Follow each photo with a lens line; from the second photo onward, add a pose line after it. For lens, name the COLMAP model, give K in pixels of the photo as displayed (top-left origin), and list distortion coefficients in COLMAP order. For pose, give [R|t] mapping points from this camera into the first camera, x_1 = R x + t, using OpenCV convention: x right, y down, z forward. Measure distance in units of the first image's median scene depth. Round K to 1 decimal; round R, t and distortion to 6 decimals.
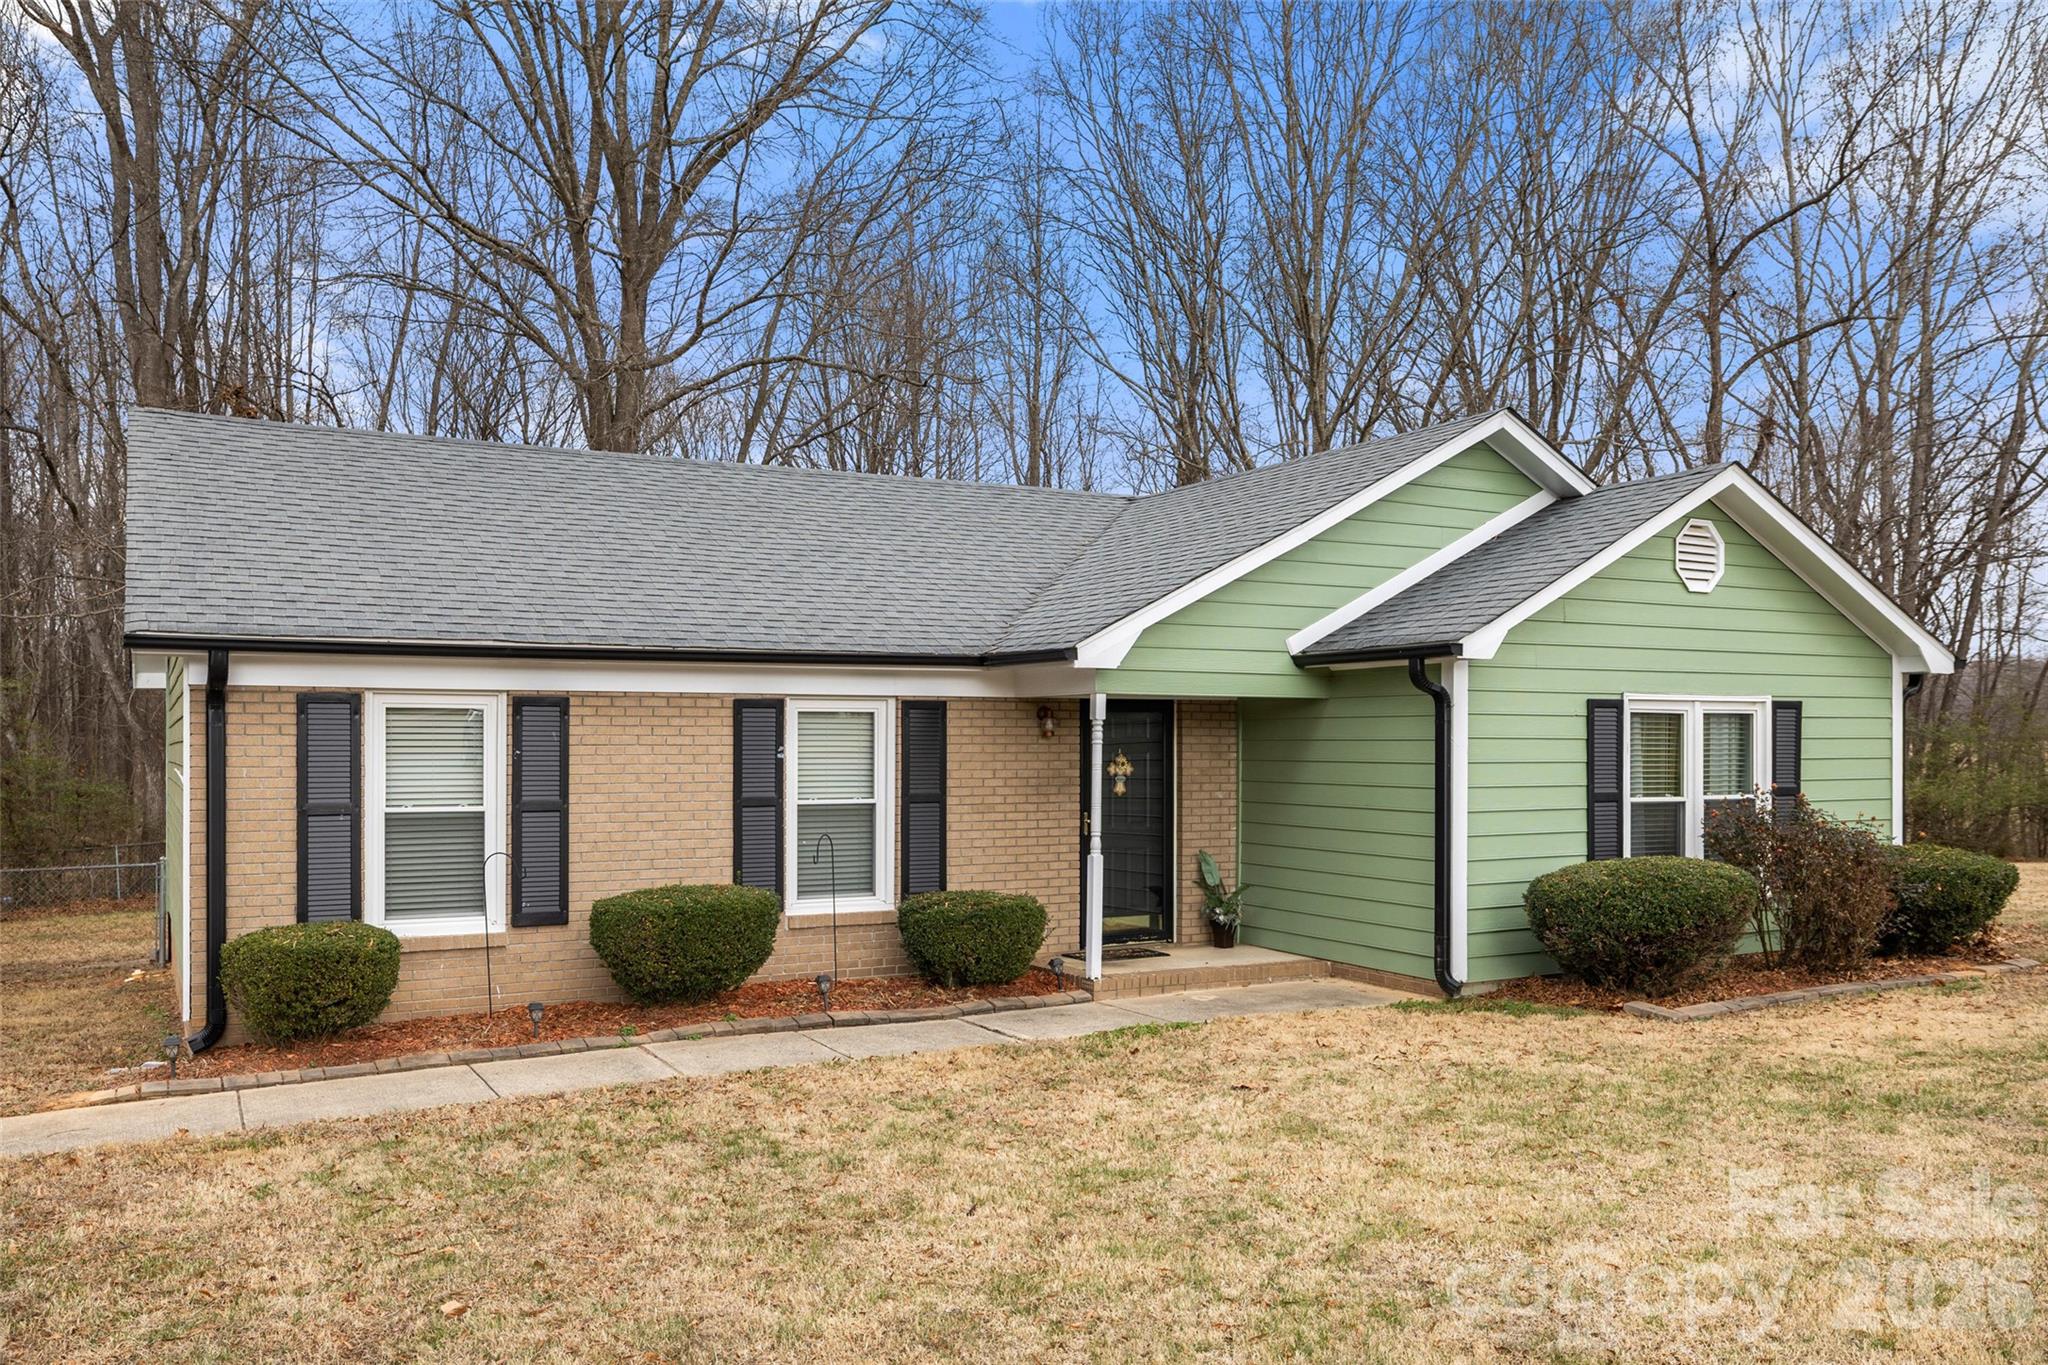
lens RADIAL K [[1601.9, 0, 1008.4], [0, 1601.9, 768.0], [0, 0, 1]] dist [-0.008398, 0.001252]
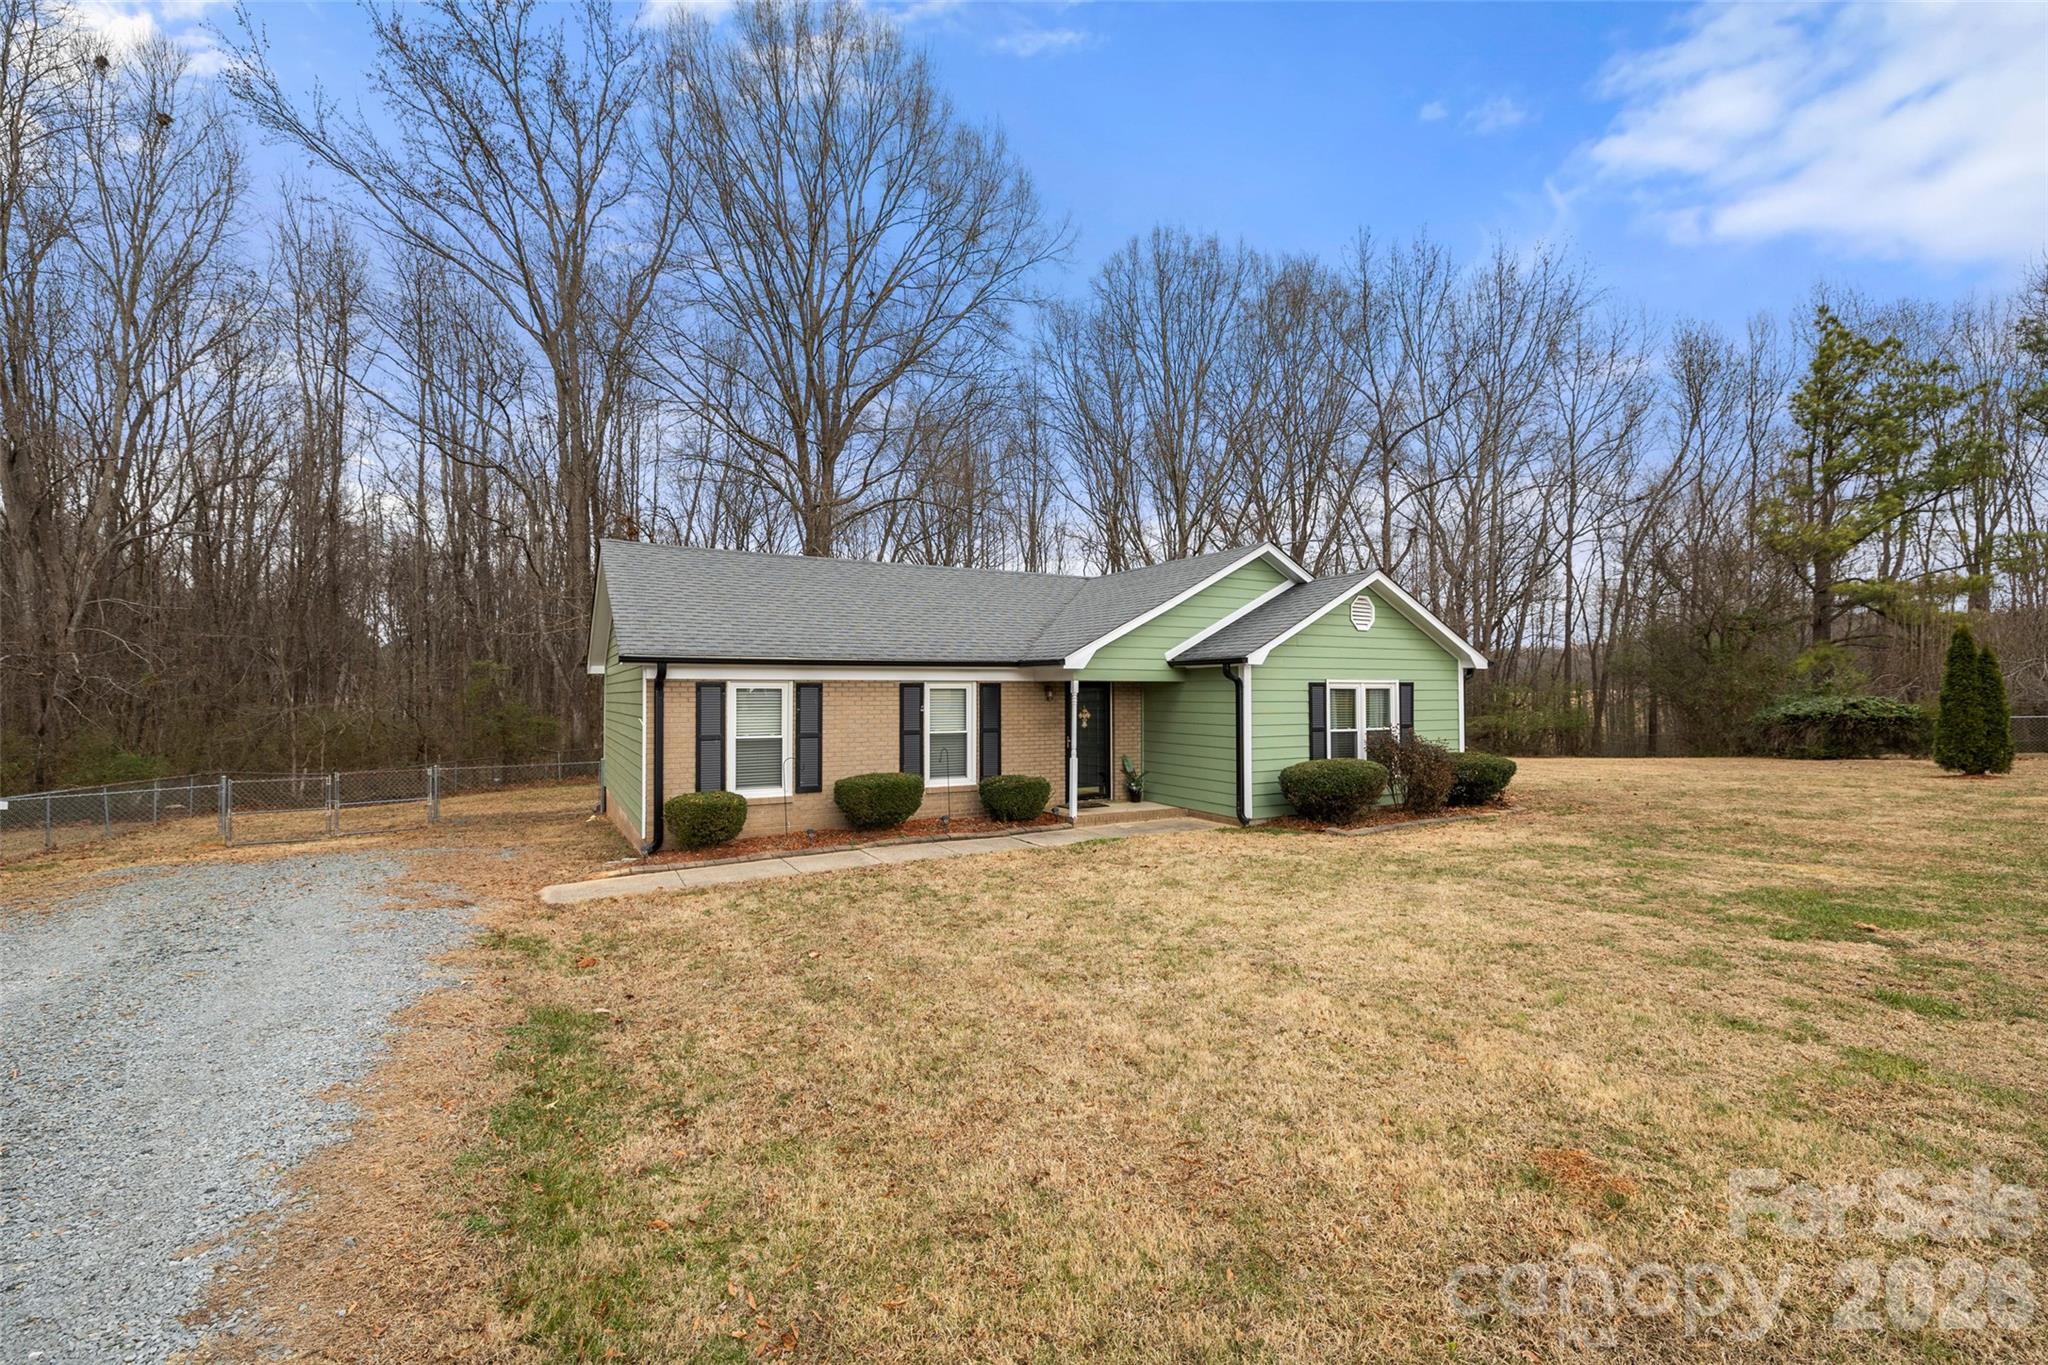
lens RADIAL K [[854.5, 0, 1024.0], [0, 854.5, 682.5], [0, 0, 1]] dist [0.000494, -0.000017]
pose [[0.999974, -0.001762, 0.007001, -0.016989], [0.001965, 0.999576, -0.029056, -0.010792], [-0.006947, 0.029069, 0.999553, -0.106797]]
